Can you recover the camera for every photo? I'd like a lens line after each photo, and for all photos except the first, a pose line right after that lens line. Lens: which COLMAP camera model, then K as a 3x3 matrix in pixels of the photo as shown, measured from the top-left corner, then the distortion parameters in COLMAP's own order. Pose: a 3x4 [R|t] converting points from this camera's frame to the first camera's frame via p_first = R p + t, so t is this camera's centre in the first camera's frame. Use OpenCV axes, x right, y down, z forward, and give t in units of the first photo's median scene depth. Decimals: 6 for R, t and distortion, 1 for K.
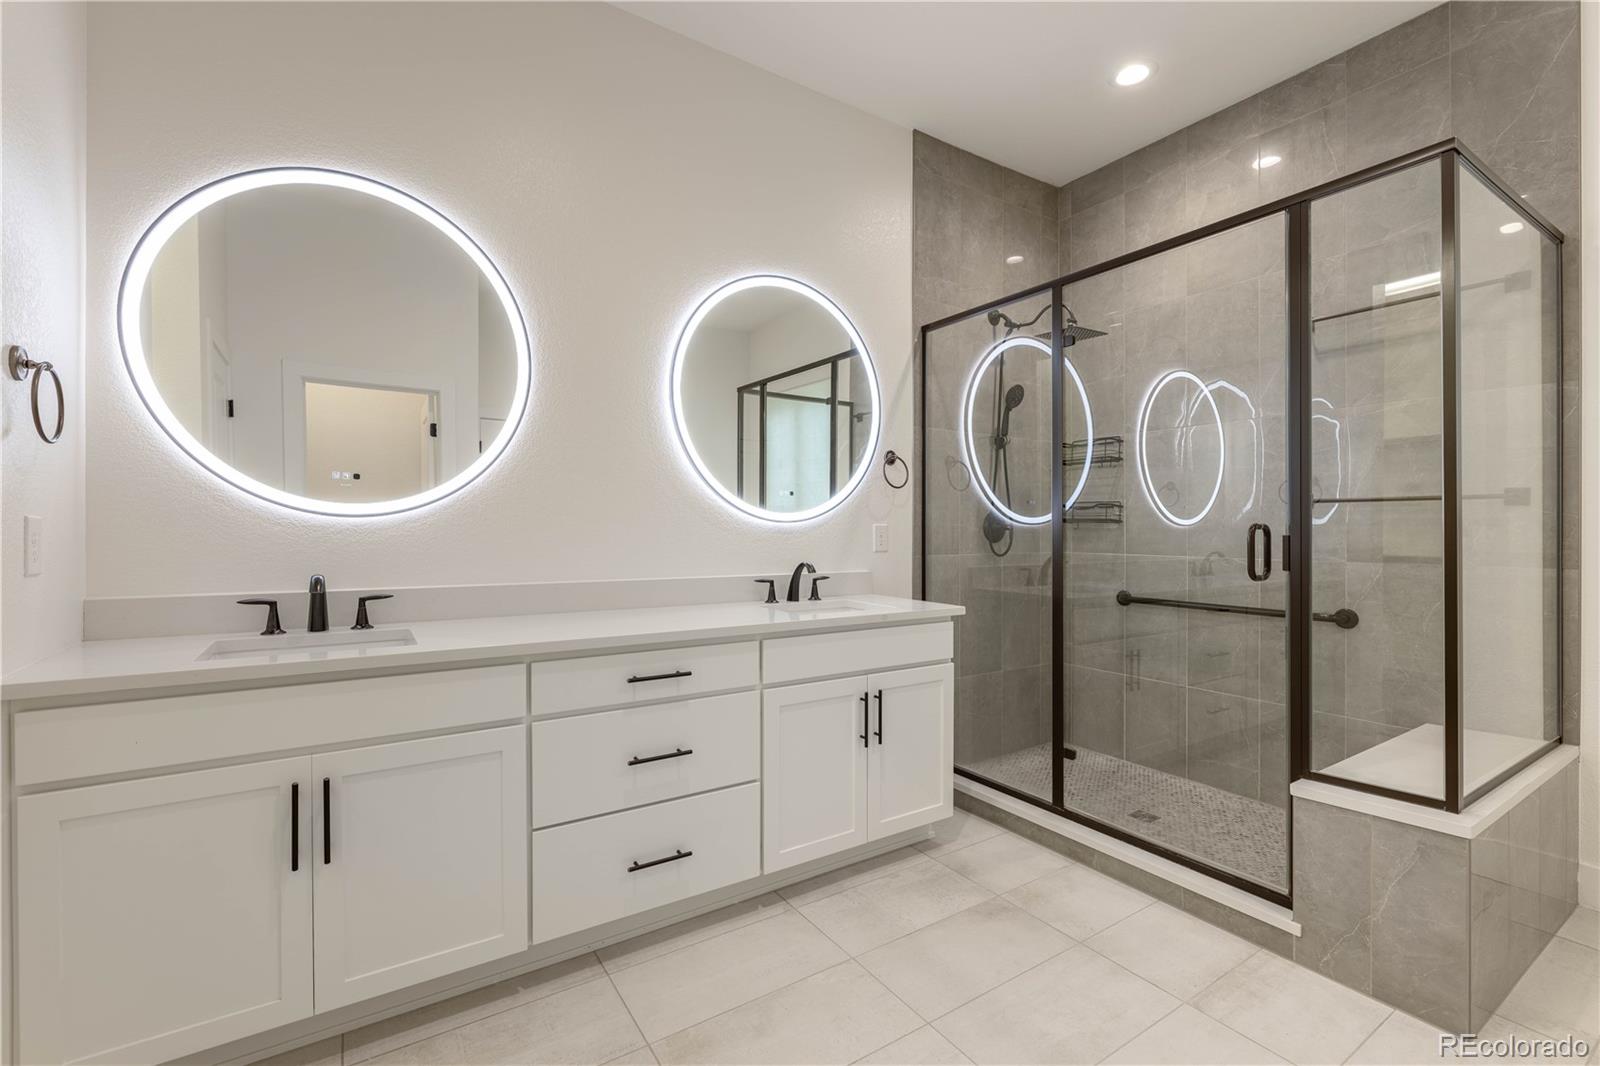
lens RADIAL K [[677.2, 0, 787.5], [0, 677.2, 527.6], [0, 0, 1]] dist [0.000421, -0.000061]
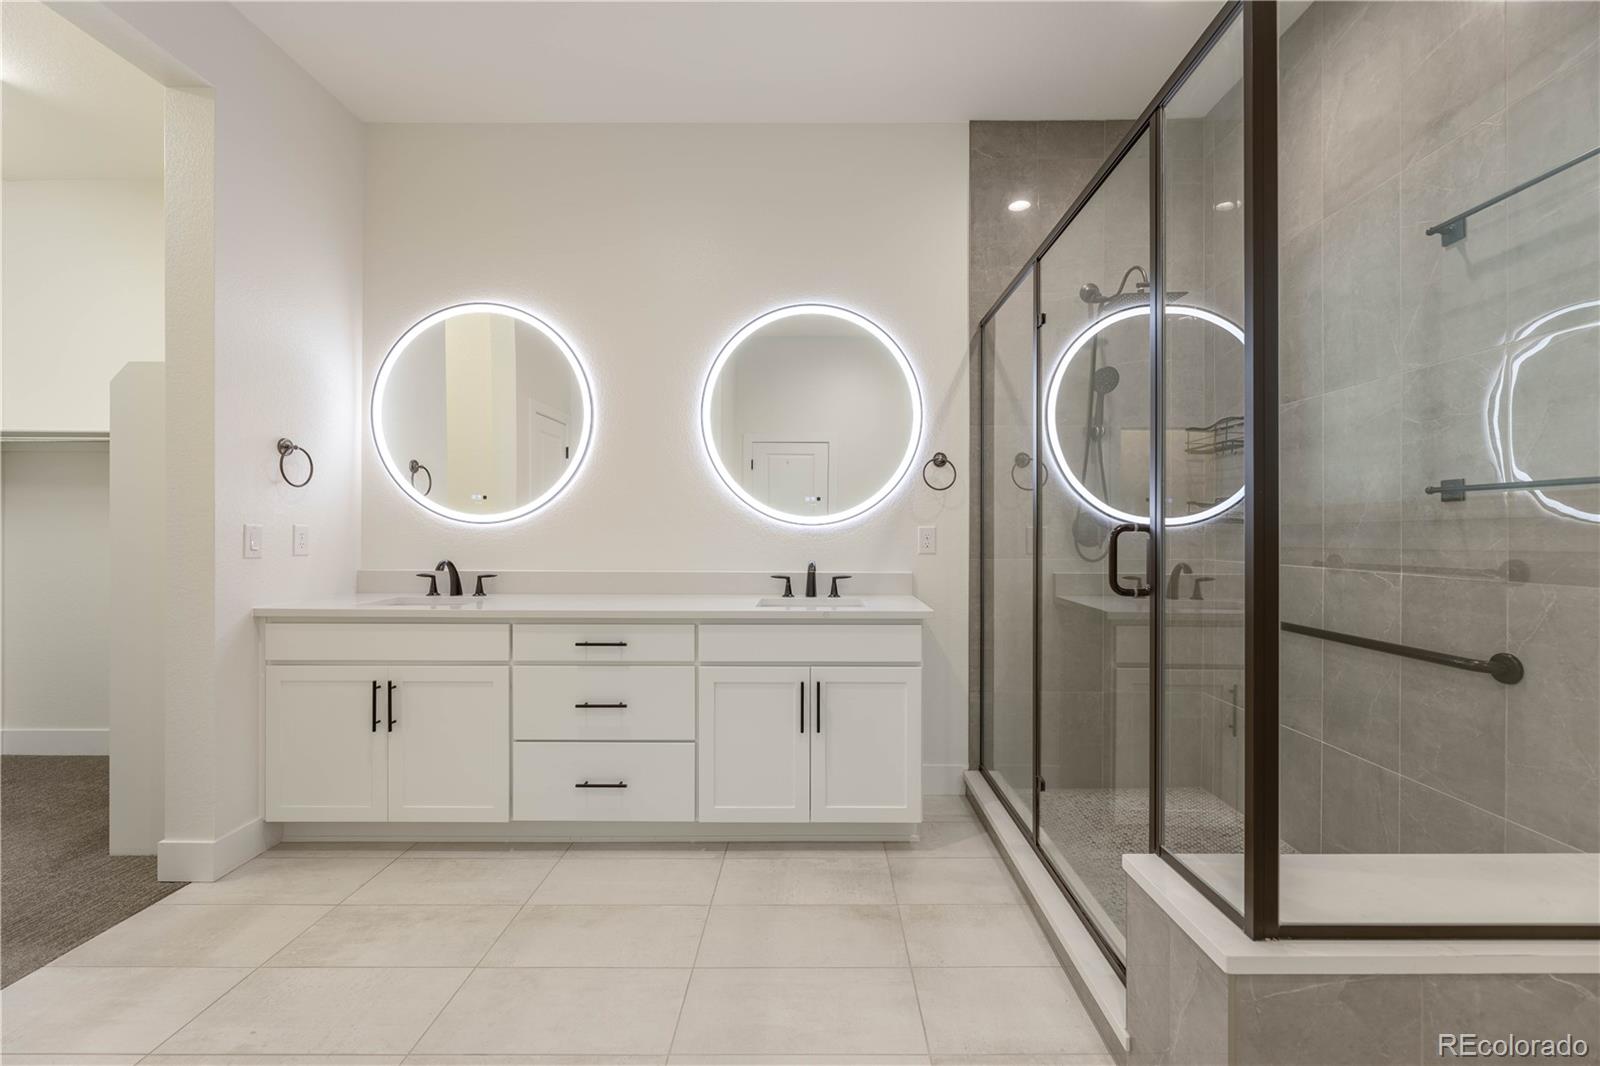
lens RADIAL K [[648.2, 0, 830.5], [0, 648.2, 527.4], [0, 0, 1]] dist [0.002209, -0.000442]
pose [[0.845774, -0.003253, -0.533531, 0.606598], [0.001297, 0.999991, -0.004040, 0.000186], [0.533539, 0.002725, 0.845771, 0.125312]]
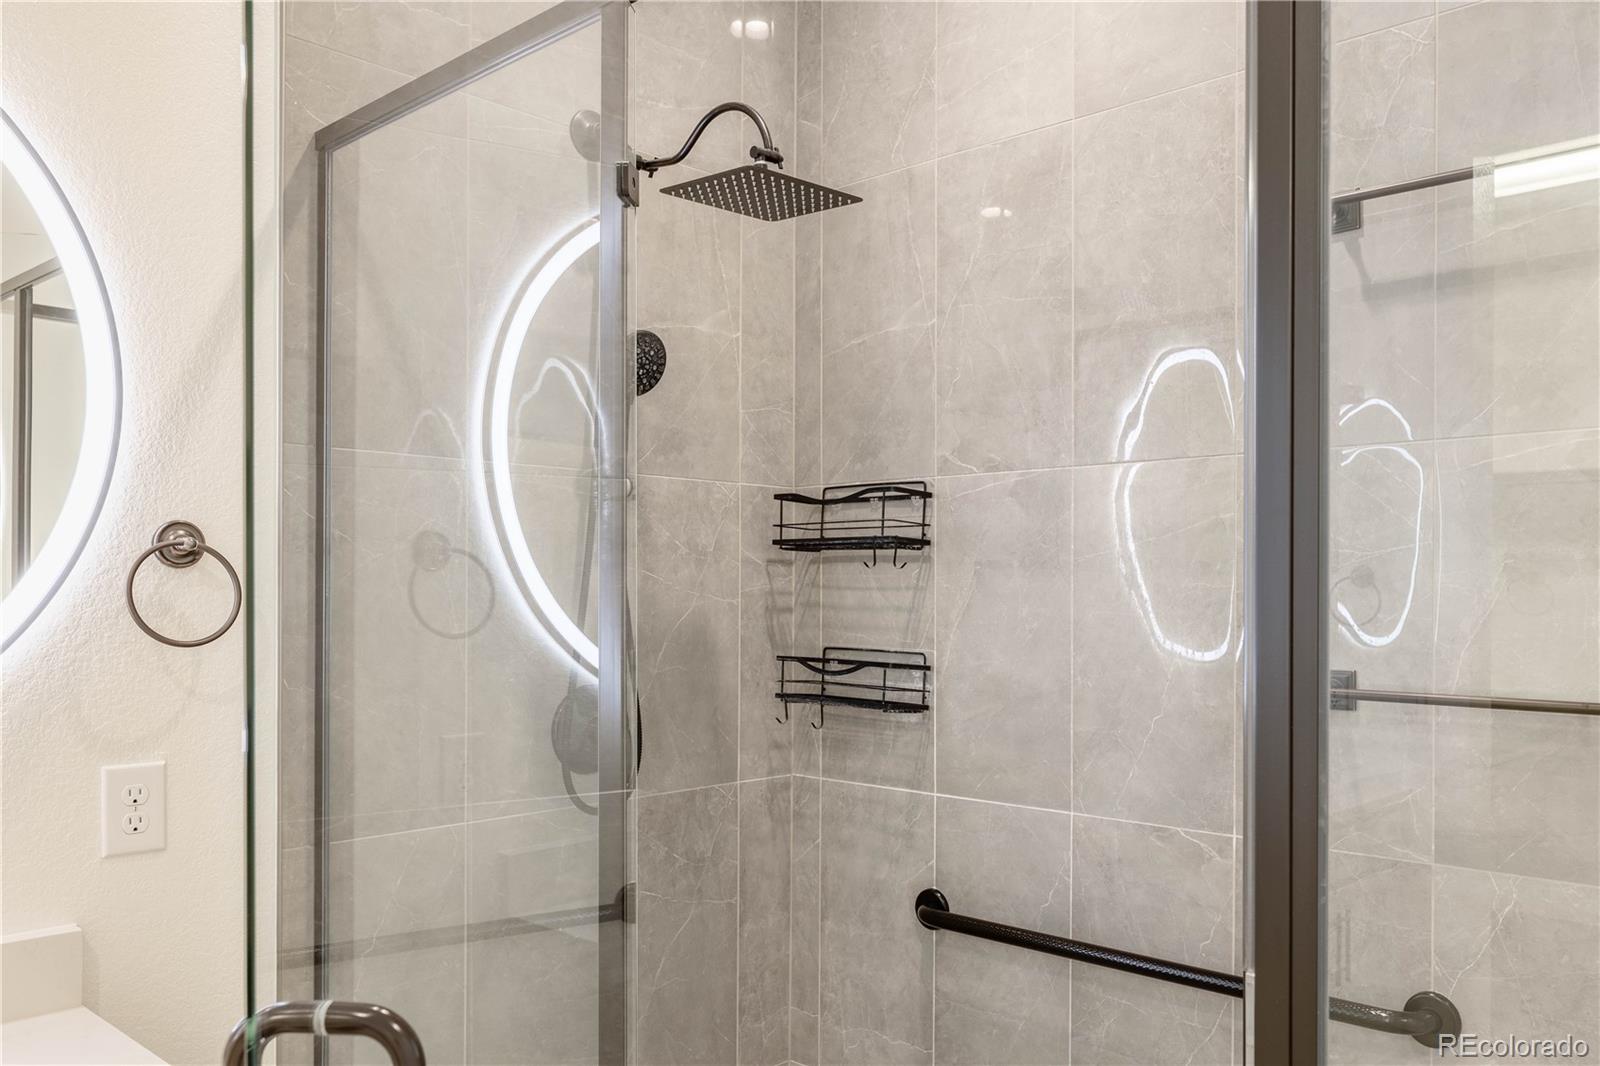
lens RADIAL K [[1225.8, 0, 854.1], [0, 1225.8, 592.4], [0, 0, 1]] dist [-0.007670, -0.004080]
pose [[0.966014, 0.001293, 0.258487, 0.352265], [-0.003051, 0.999975, 0.006401, -0.098738], [-0.258473, -0.006972, 0.965993, 0.444458]]
